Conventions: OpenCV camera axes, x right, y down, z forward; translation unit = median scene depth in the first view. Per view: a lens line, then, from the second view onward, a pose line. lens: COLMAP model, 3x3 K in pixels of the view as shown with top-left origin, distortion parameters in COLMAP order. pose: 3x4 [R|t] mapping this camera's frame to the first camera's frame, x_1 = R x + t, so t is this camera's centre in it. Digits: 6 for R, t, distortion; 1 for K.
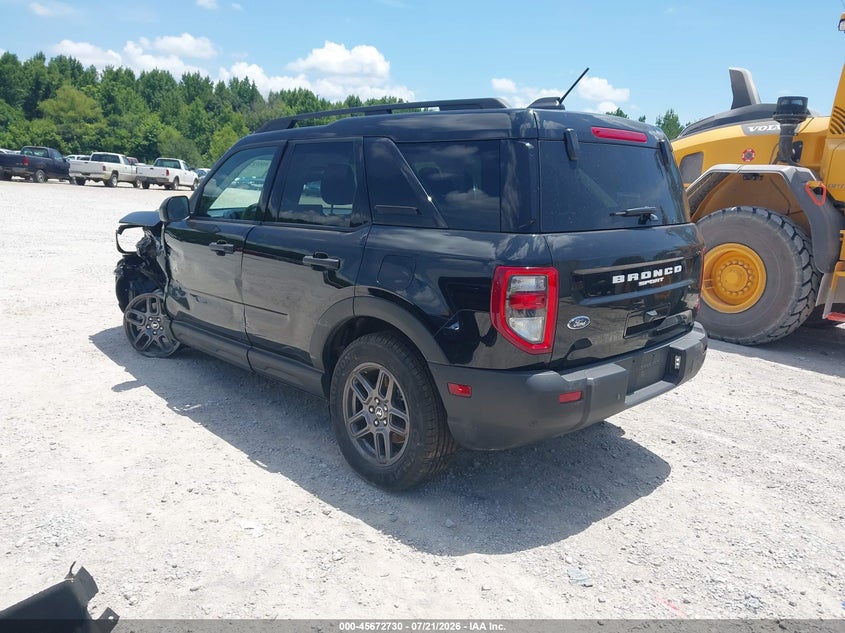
lens RADIAL K [[647.0, 0, 426.4], [0, 647.0, 315.9], [0, 0, 1]] dist [-0.000923, -0.002687]
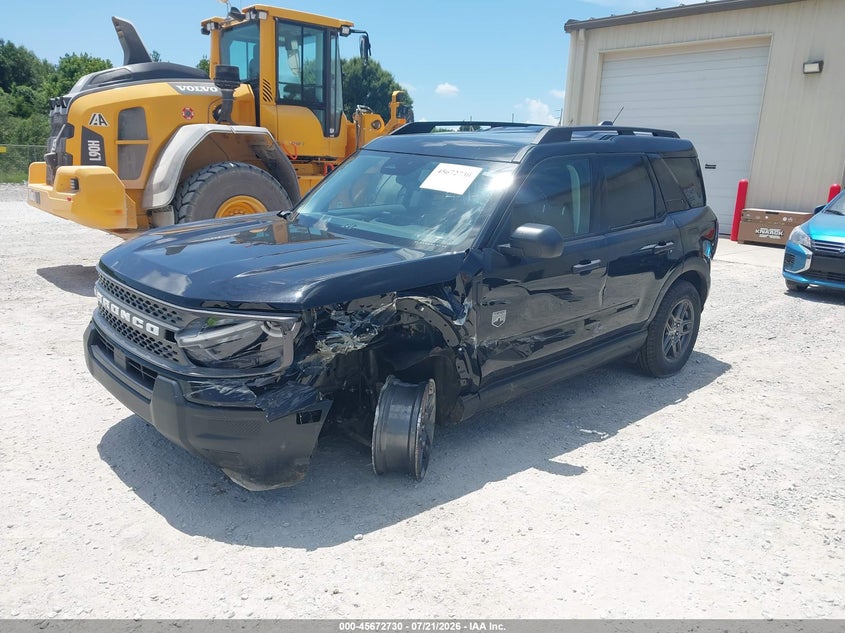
lens RADIAL K [[647.0, 0, 426.4], [0, 647.0, 315.9], [0, 0, 1]] dist [-0.000923, -0.002687]
pose [[0.032559, -0.303016, 0.952429, -1.330633], [0.173602, 0.940164, 0.293179, -0.378117], [-0.984278, 0.155798, 0.083215, 1.210952]]
